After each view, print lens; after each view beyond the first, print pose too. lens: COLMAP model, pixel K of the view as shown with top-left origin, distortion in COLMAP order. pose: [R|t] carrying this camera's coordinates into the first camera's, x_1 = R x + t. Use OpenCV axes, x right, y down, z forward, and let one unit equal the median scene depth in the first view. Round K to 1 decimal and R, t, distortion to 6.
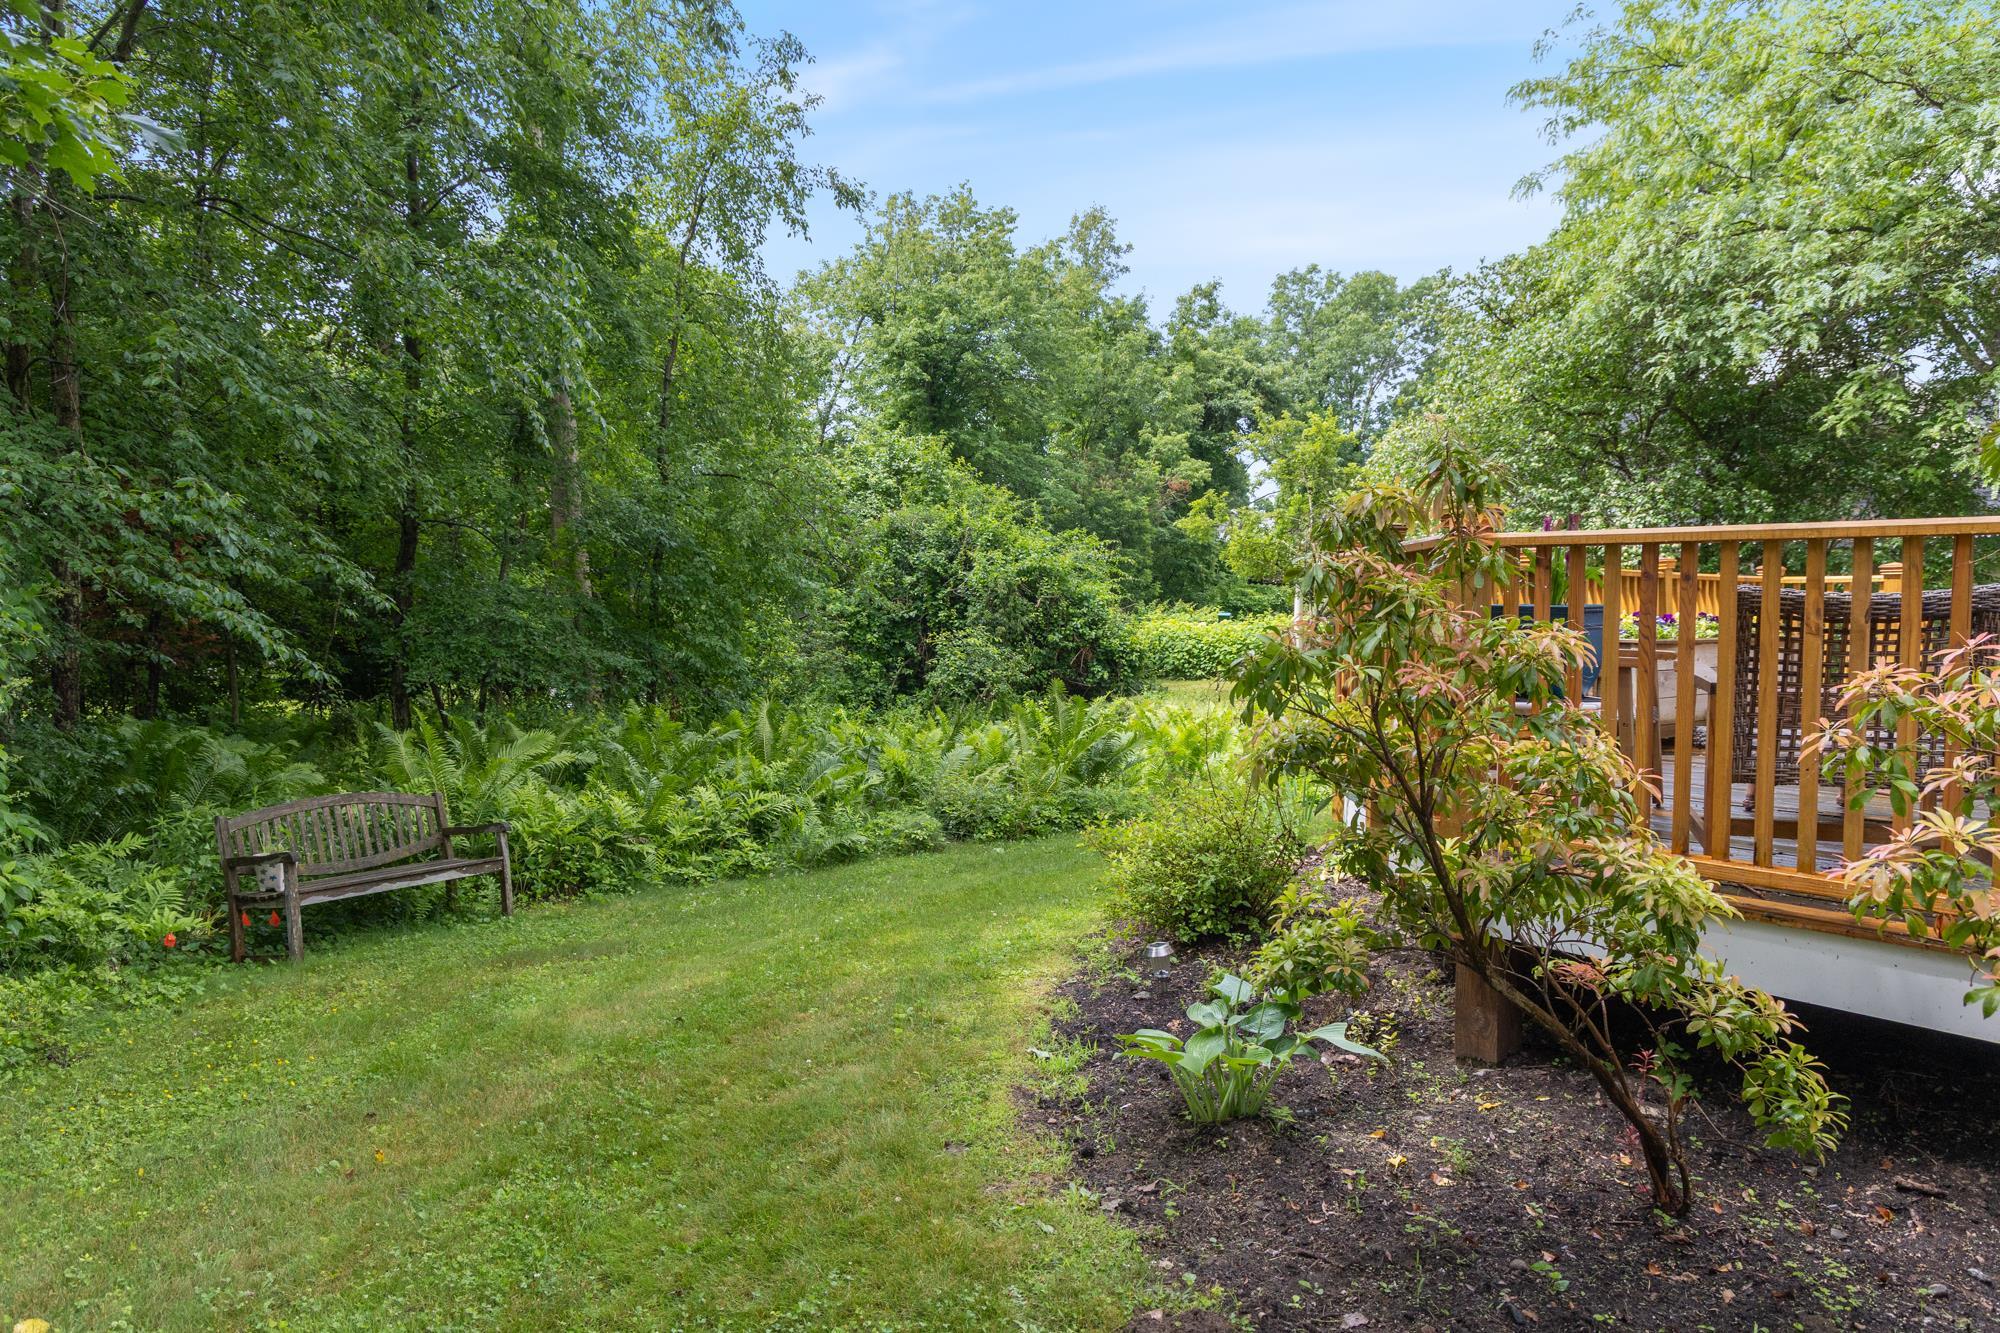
lens RADIAL K [[1332.7, 0, 1007.3], [0, 1332.7, 673.5], [0, 0, 1]] dist [-0.004876, 0.002870]
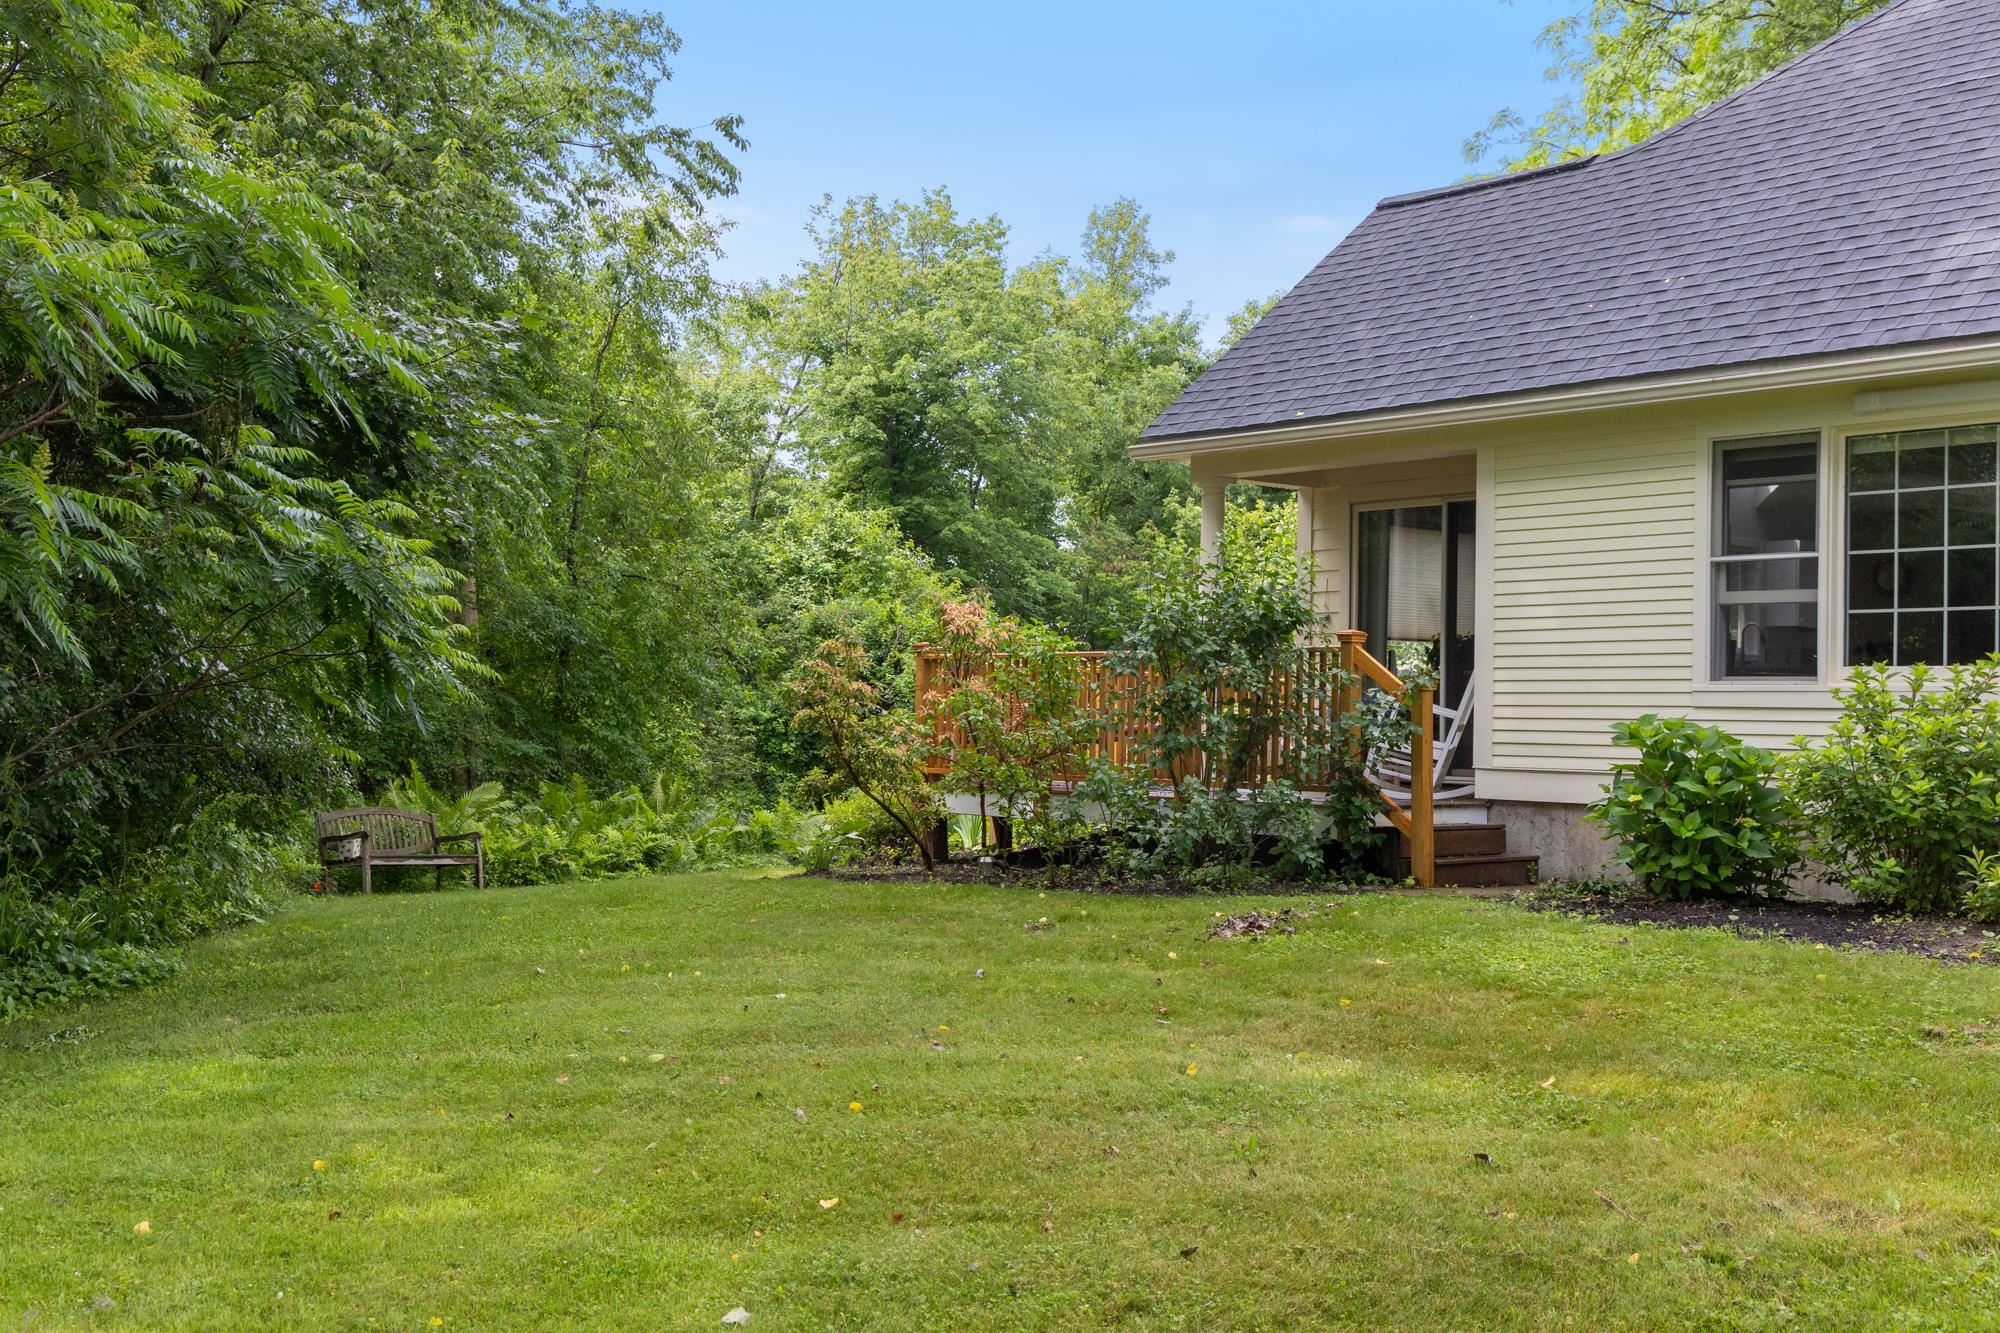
lens RADIAL K [[2217.6, 0, 1004.7], [0, 2217.6, 669.2], [0, 0, 1]] dist [-0.008087, 0.000000]
pose [[0.999196, 0.015955, -0.036787, 0.098848], [-0.018920, 0.996474, -0.081736, 0.040698], [0.035353, 0.082366, 0.995975, -0.486771]]
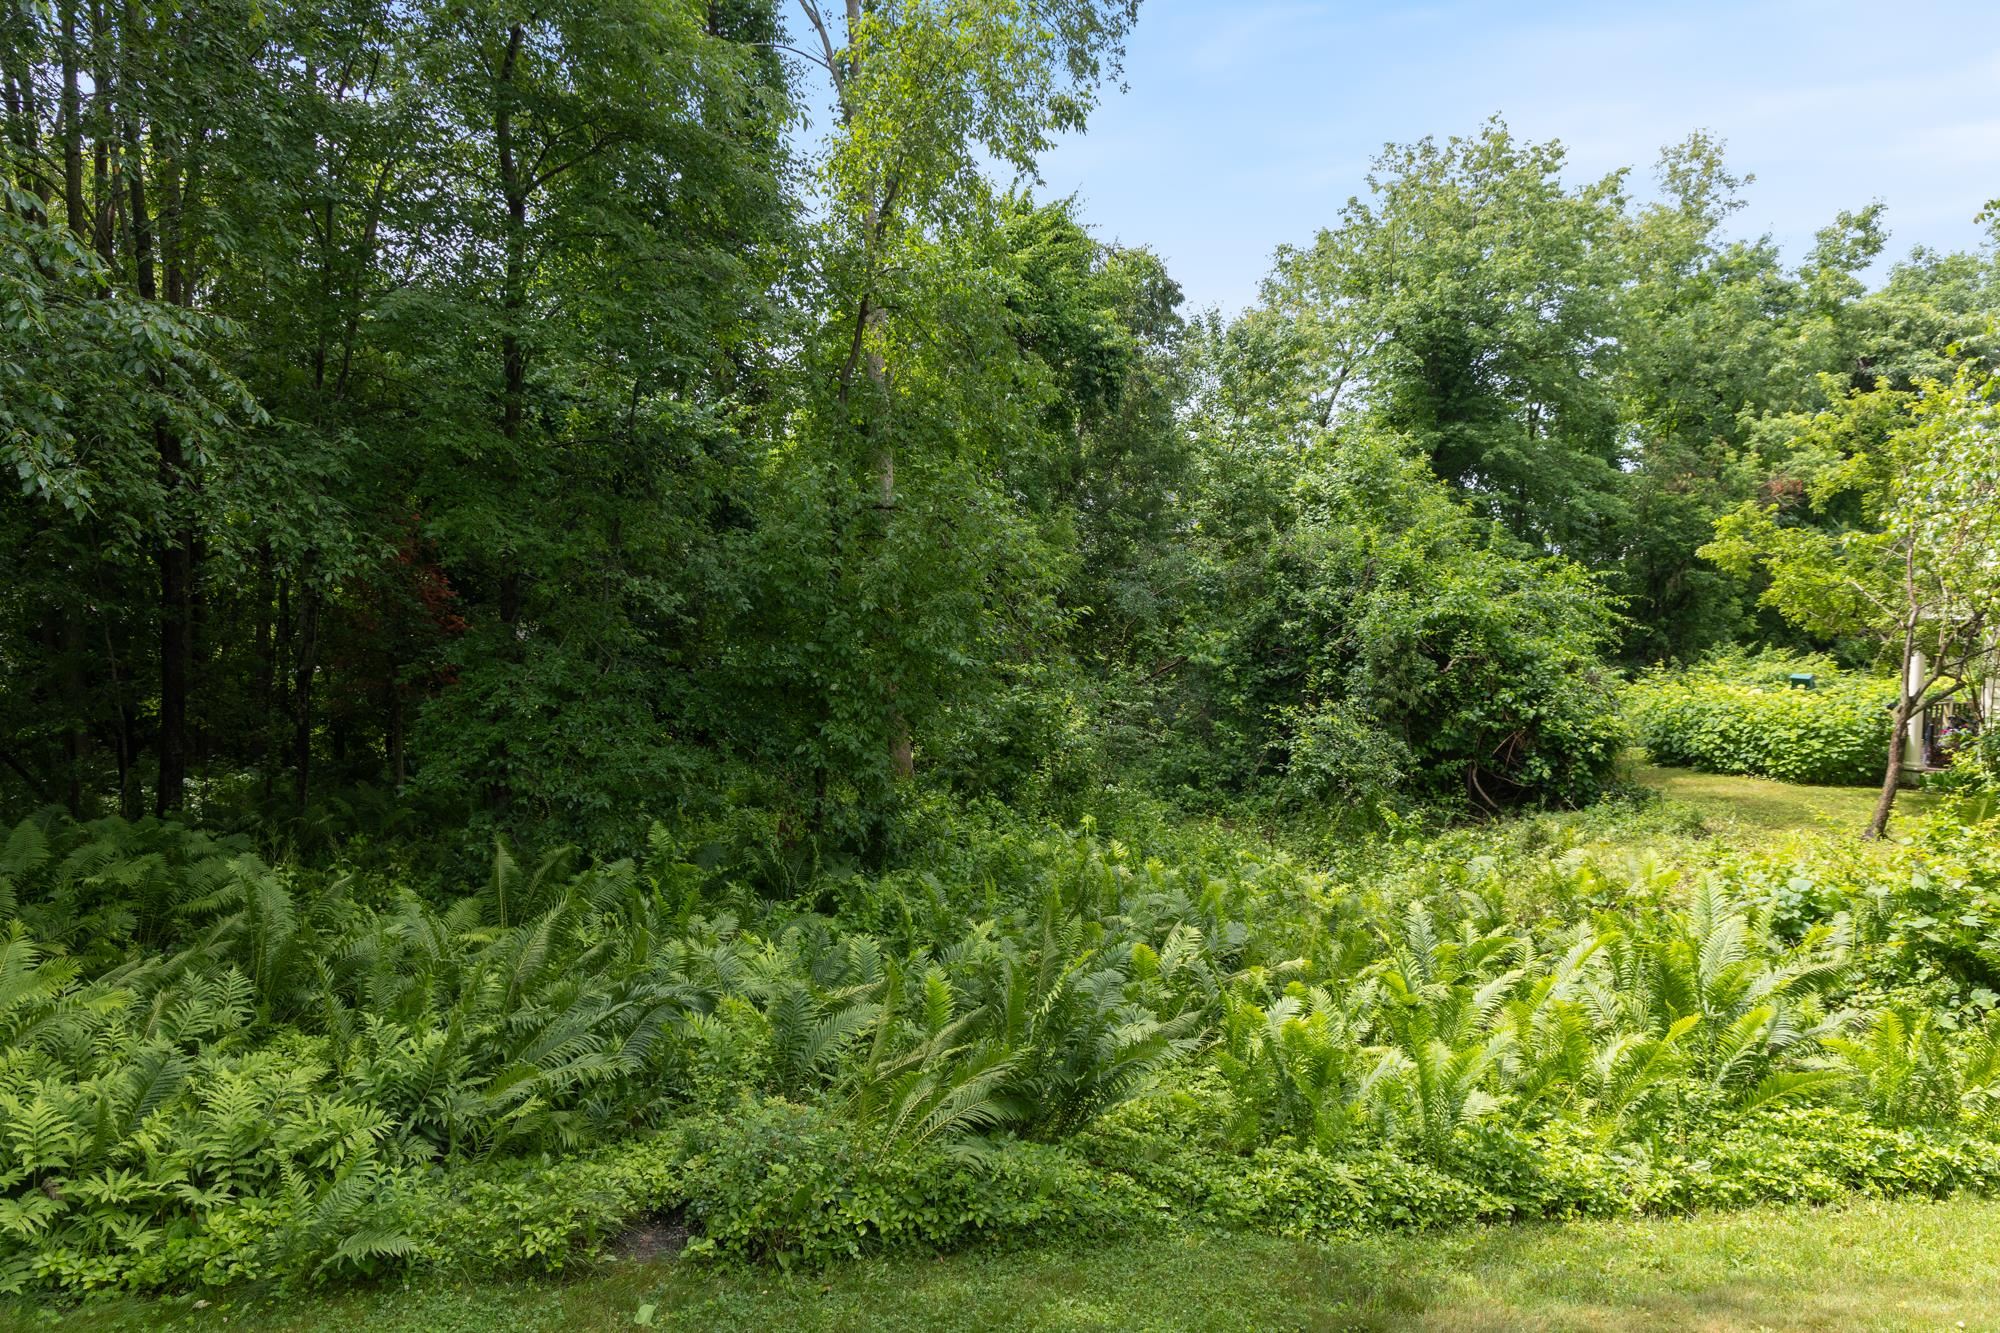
lens RADIAL K [[1332.7, 0, 1007.3], [0, 1332.7, 677.9], [0, 0, 1]] dist [-0.004876, 0.002870]
pose [[0.893338, 0.040886, -0.447521, 0.130630], [-0.039126, 0.999147, 0.013180, -0.045980], [0.447678, 0.005736, 0.894176, 0.248587]]
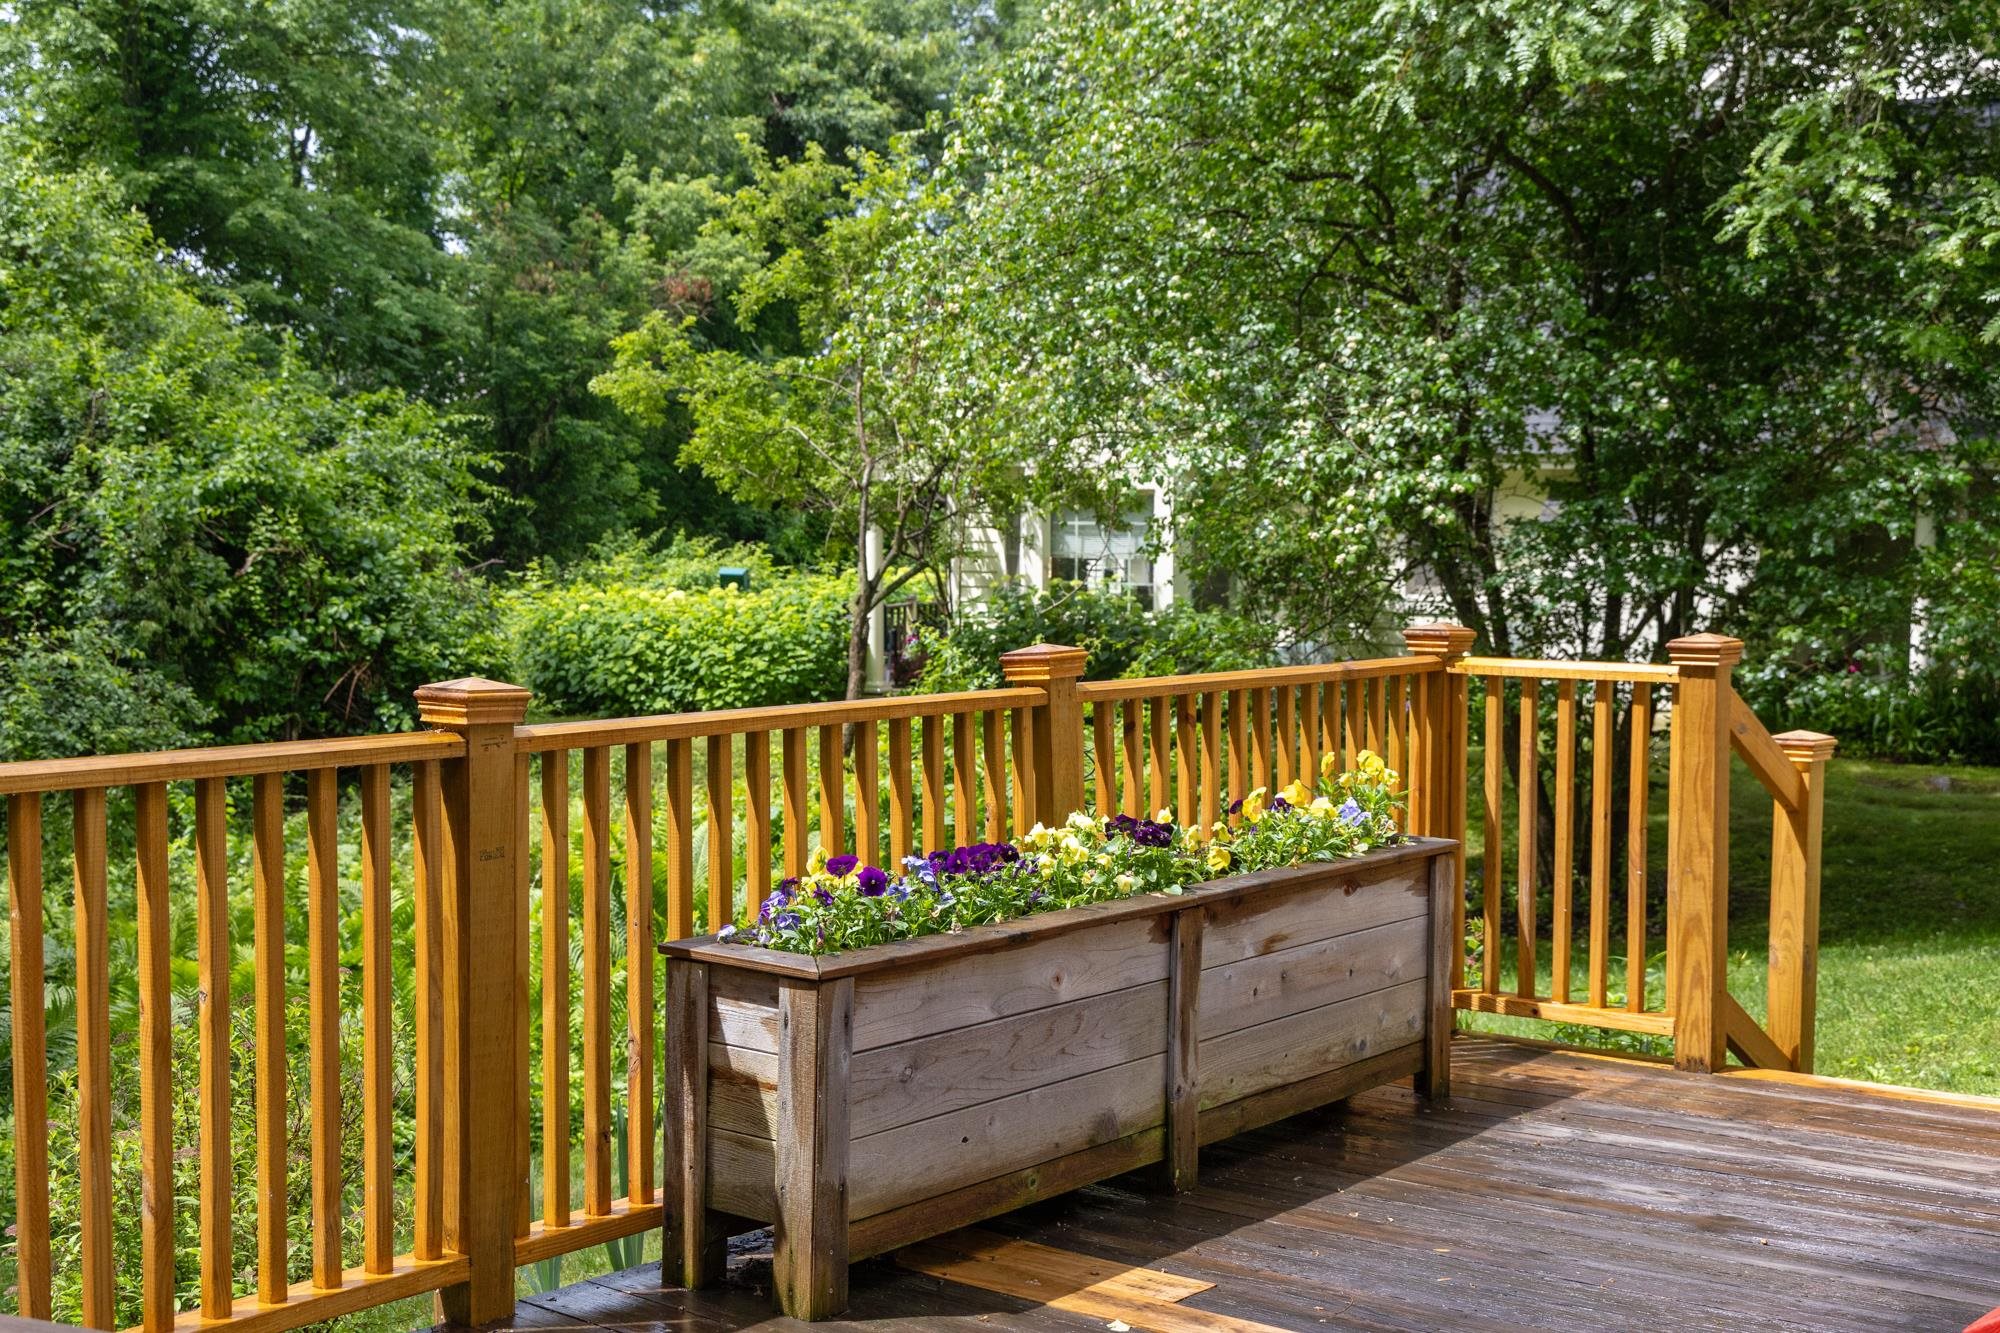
lens RADIAL K [[2615.3, 0, 984.2], [0, 2615.3, 671.8], [0, 0, 1]] dist [0.014686, 0.000000]
pose [[0.983920, -0.011205, 0.178260, 0.107553], [0.008756, 0.999856, 0.014517, -0.027403], [-0.178397, -0.012722, 0.983876, 0.096568]]
